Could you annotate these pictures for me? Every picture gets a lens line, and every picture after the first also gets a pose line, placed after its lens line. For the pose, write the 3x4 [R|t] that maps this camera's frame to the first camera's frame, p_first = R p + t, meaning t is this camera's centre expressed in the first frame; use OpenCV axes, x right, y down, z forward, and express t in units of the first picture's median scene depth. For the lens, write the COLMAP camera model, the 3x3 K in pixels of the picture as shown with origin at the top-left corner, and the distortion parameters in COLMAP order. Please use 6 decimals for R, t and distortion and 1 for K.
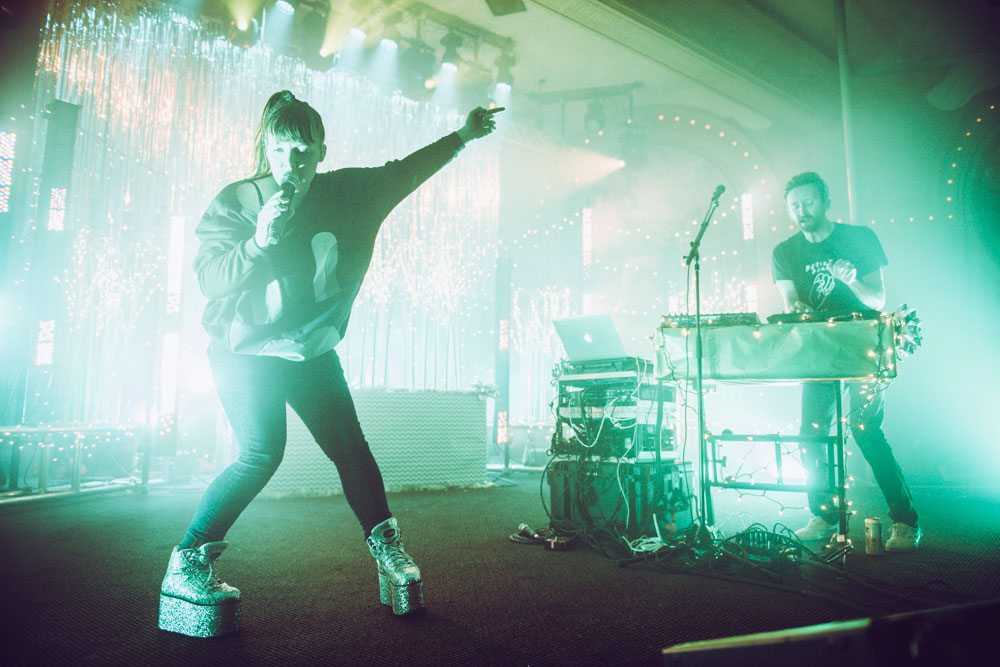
lens RADIAL K [[681.0, 0, 498.3], [0, 681.0, 336.5], [0, 0, 1]] dist [-0.048826, -0.007031]
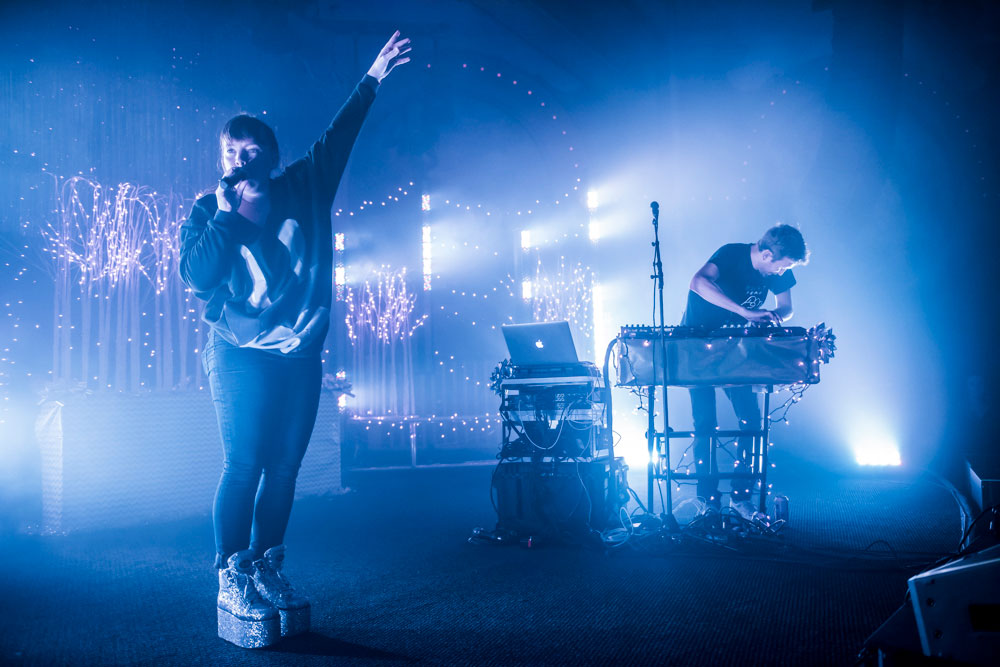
lens RADIAL K [[830.6, 0, 502.6], [0, 830.6, 341.7], [0, 0, 1]] dist [-0.014613, -0.006325]
pose [[0.928481, -0.009866, 0.371250, -0.395230], [-0.010797, 0.998507, 0.053539, -0.069523], [-0.371224, -0.053718, 0.926988, -0.152202]]
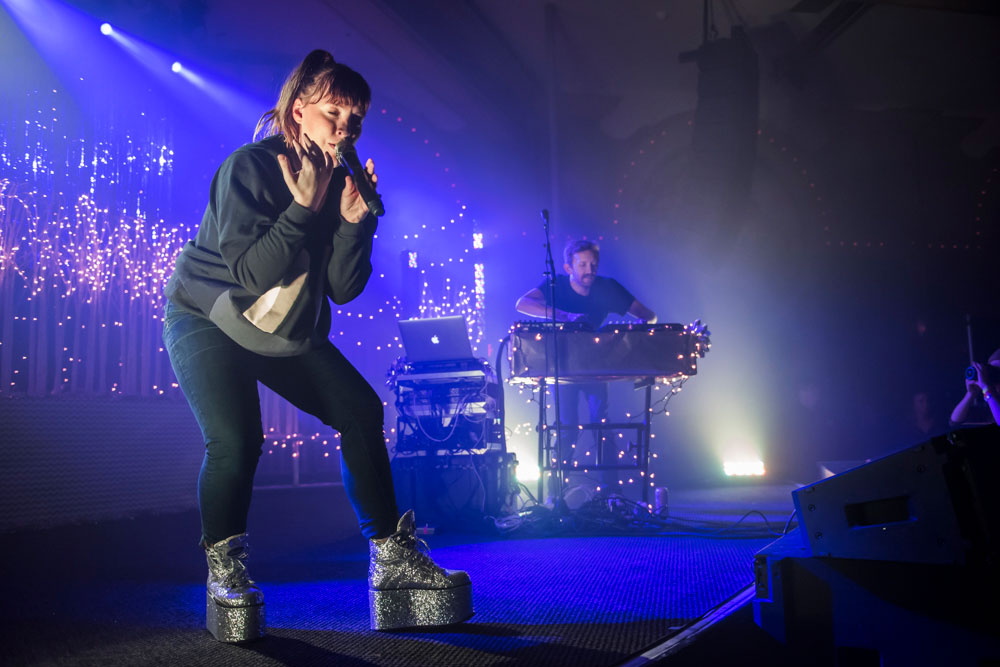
lens RADIAL K [[828.8, 0, 500.0], [0, 828.8, 333.5], [0, 0, 1]] dist [-0.021701, -0.006076]
pose [[0.862338, 0.031654, 0.505342, -0.443674], [-0.024467, 0.999483, -0.020855, 0.017325], [-0.505741, 0.005620, 0.862667, -0.173572]]
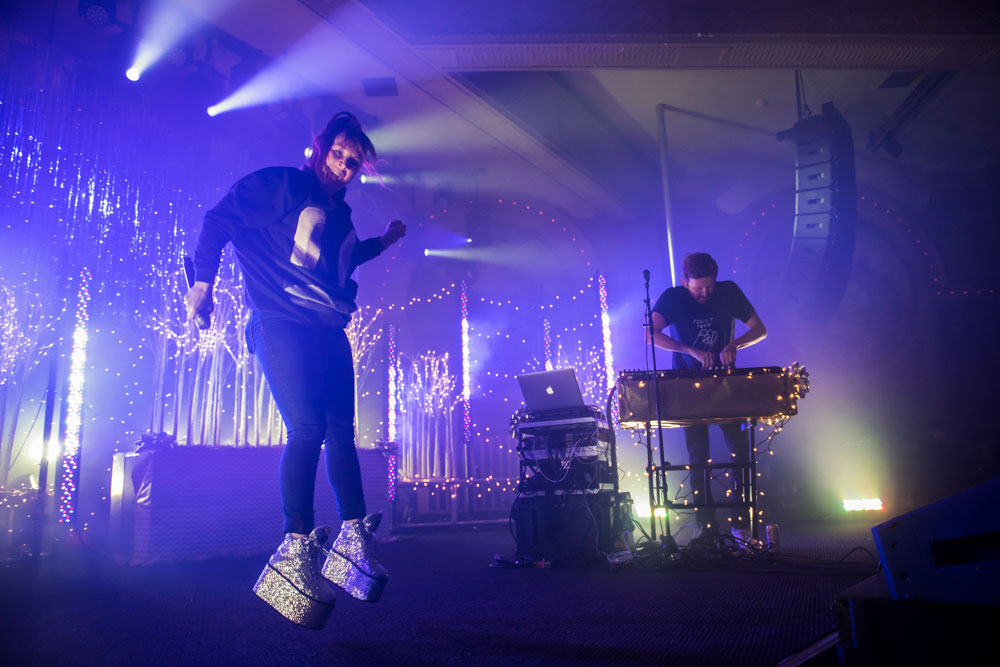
lens RADIAL K [[689.6, 0, 500.8], [0, 689.6, 336.2], [0, 0, 1]] dist [-0.048219, -0.005260]
pose [[0.949846, 0.026680, 0.311579, -0.334014], [0.005576, 0.994751, -0.102178, 0.030964], [-0.312670, 0.098791, 0.944711, -0.125912]]
